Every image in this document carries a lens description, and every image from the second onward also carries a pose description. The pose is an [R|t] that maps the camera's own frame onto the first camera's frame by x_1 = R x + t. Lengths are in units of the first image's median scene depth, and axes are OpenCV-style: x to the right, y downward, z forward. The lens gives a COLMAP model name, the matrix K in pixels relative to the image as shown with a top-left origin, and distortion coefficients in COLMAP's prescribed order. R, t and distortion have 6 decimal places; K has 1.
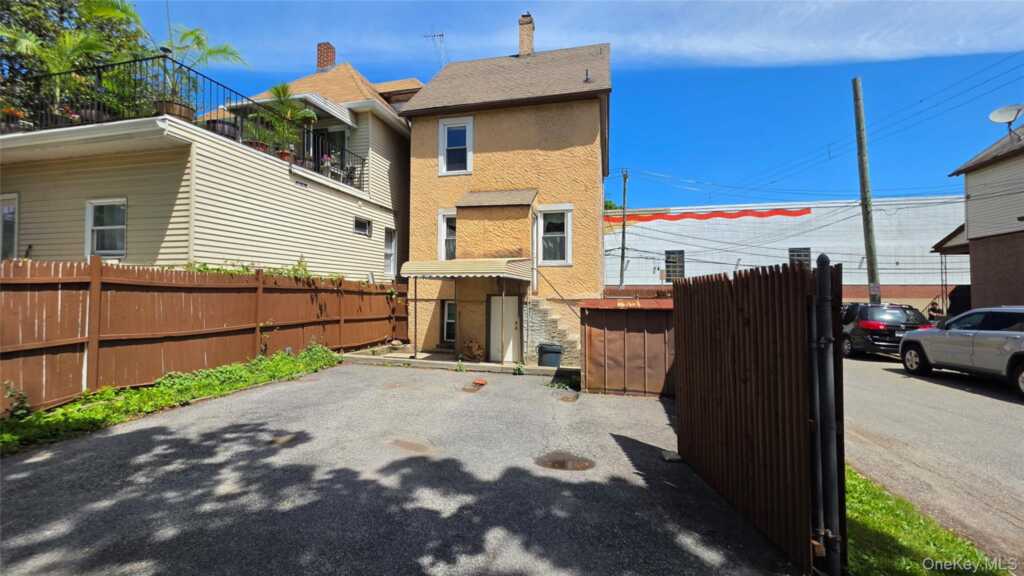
lens RADIAL K [[412.8, 0, 510.3], [0, 412.8, 281.2], [0, 0, 1]] dist [0.011210, 0.000343]
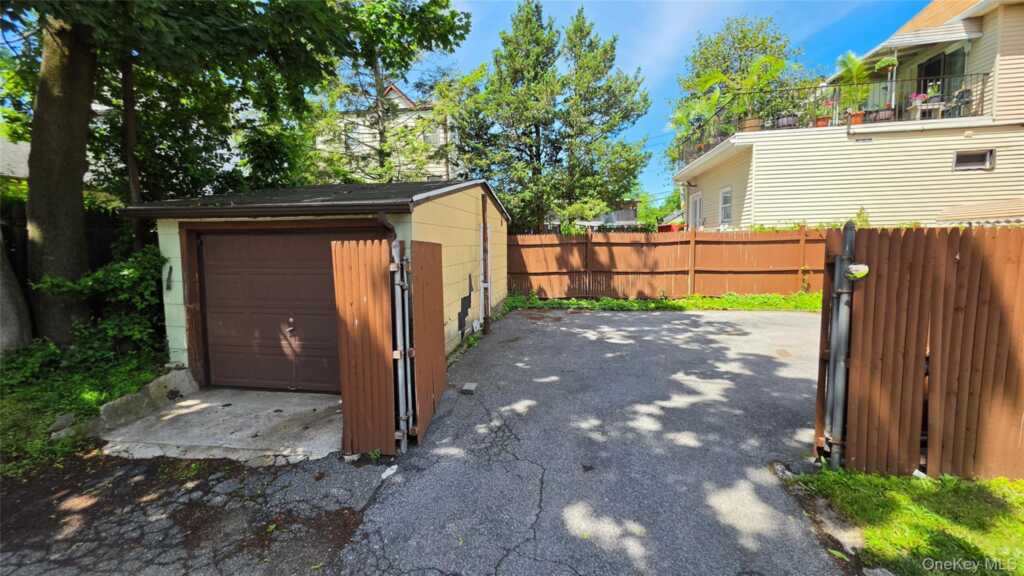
lens RADIAL K [[412.8, 0, 511.1], [0, 412.8, 284.4], [0, 0, 1]] dist [0.011210, 0.000343]
pose [[0.092522, 0.091313, -0.991515, 0.538164], [0.049632, 0.994125, 0.096184, -0.013499], [0.994473, -0.058110, 0.087446, -0.024112]]
